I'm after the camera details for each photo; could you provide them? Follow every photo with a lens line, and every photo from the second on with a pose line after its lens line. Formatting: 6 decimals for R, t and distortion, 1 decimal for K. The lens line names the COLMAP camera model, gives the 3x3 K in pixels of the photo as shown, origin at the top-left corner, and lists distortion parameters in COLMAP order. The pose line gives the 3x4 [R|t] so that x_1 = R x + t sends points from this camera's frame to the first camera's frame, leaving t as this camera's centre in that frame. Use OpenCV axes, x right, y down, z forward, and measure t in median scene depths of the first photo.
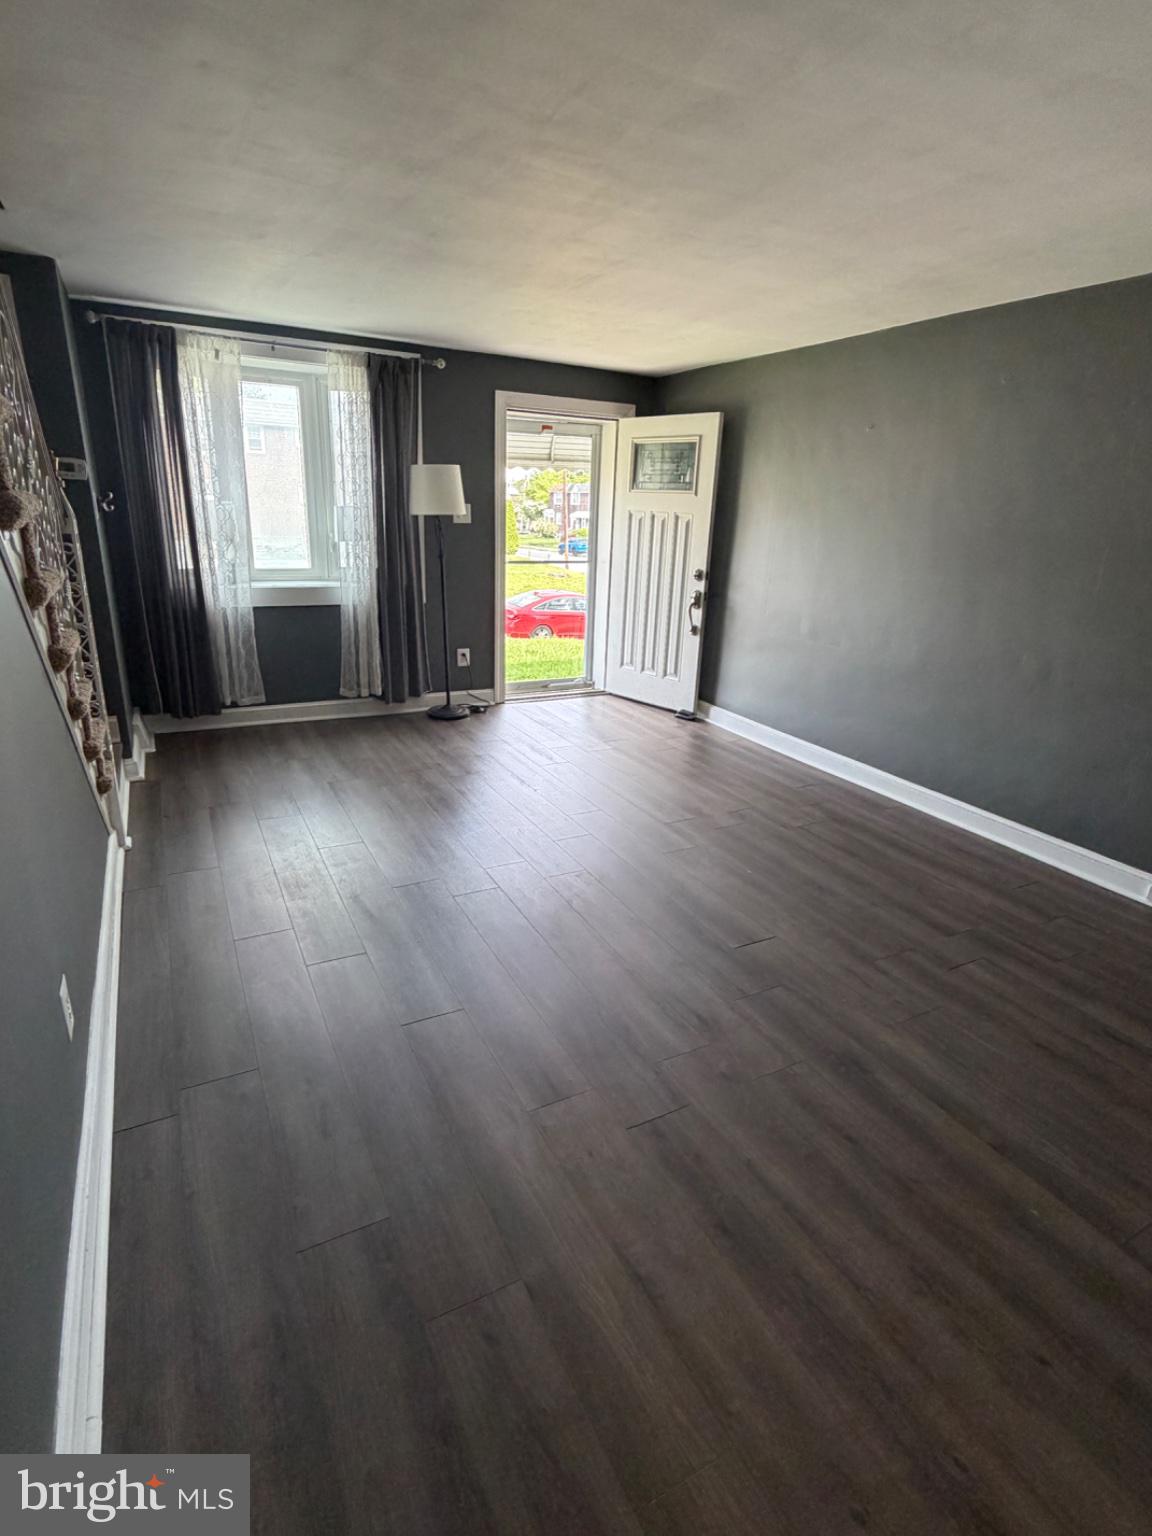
lens RADIAL K [[760.8, 0, 574.3], [0, 760.8, 763.9], [0, 0, 1]] dist [0.003502, -0.000369]
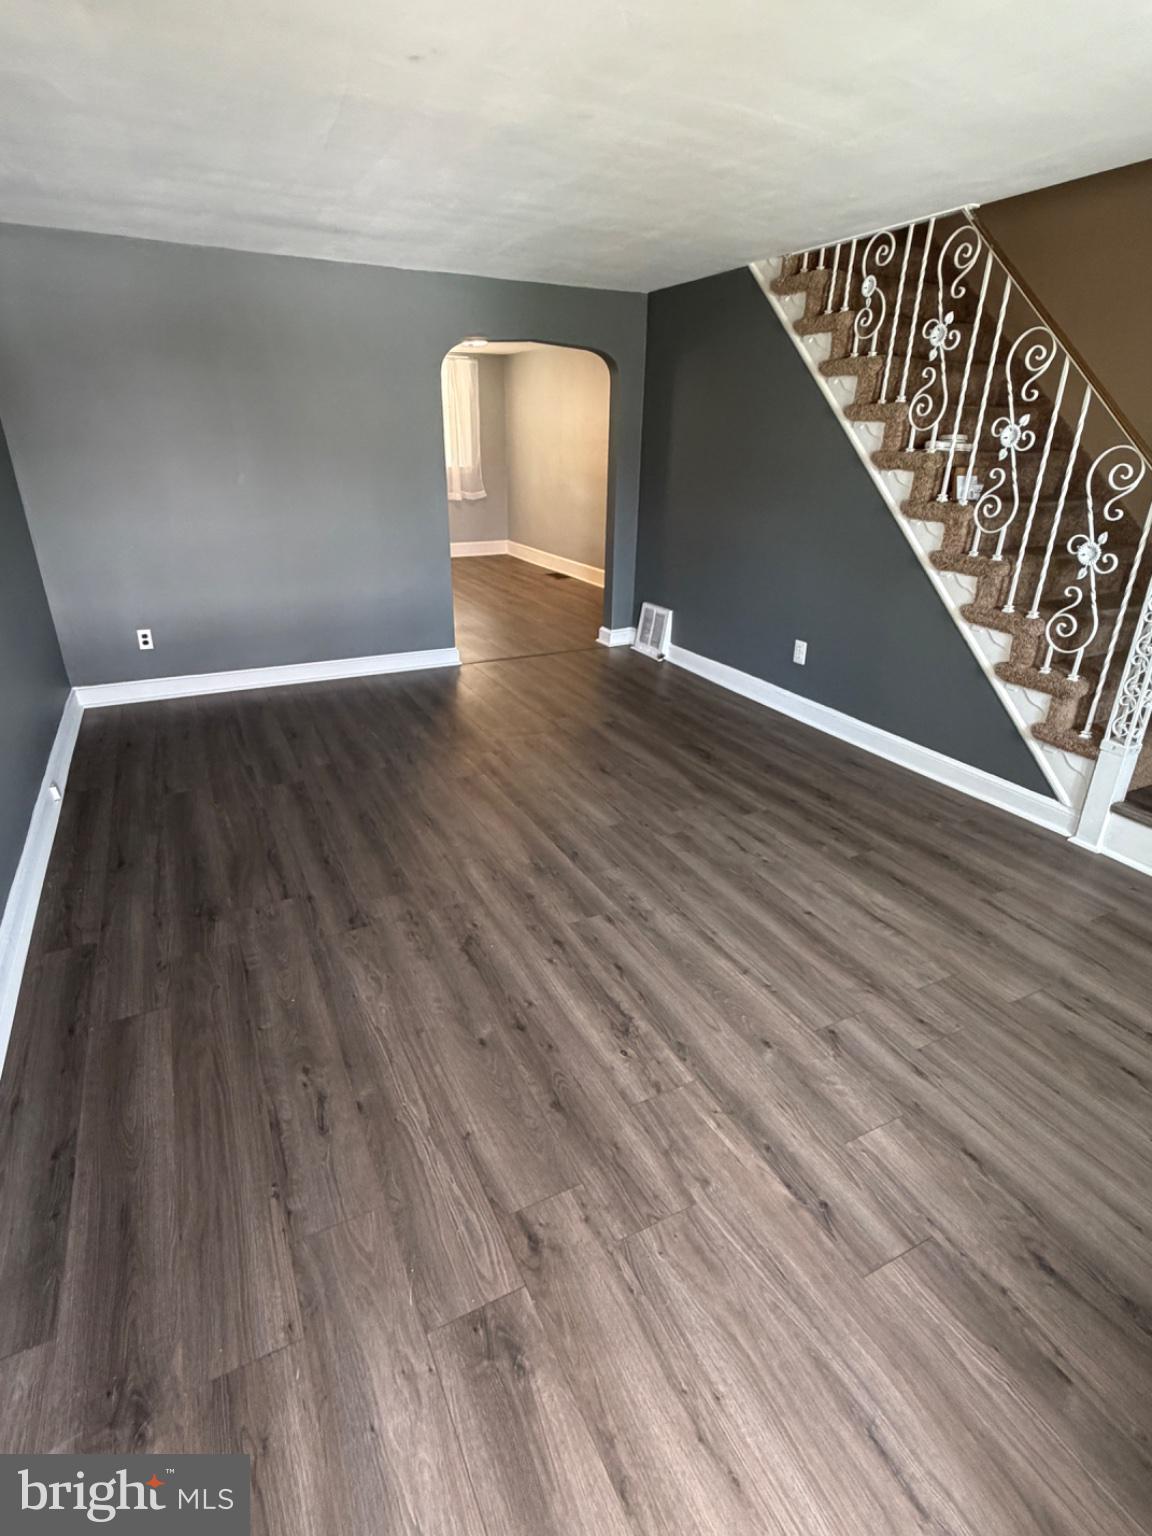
lens RADIAL K [[760.8, 0, 574.3], [0, 760.8, 763.9], [0, 0, 1]] dist [0.003502, -0.000369]
pose [[-0.998258, -0.058370, 0.008604, 0.026913], [-0.037482, 0.740008, 0.671553, -0.392828], [-0.045566, 0.670060, -0.740907, 1.146386]]
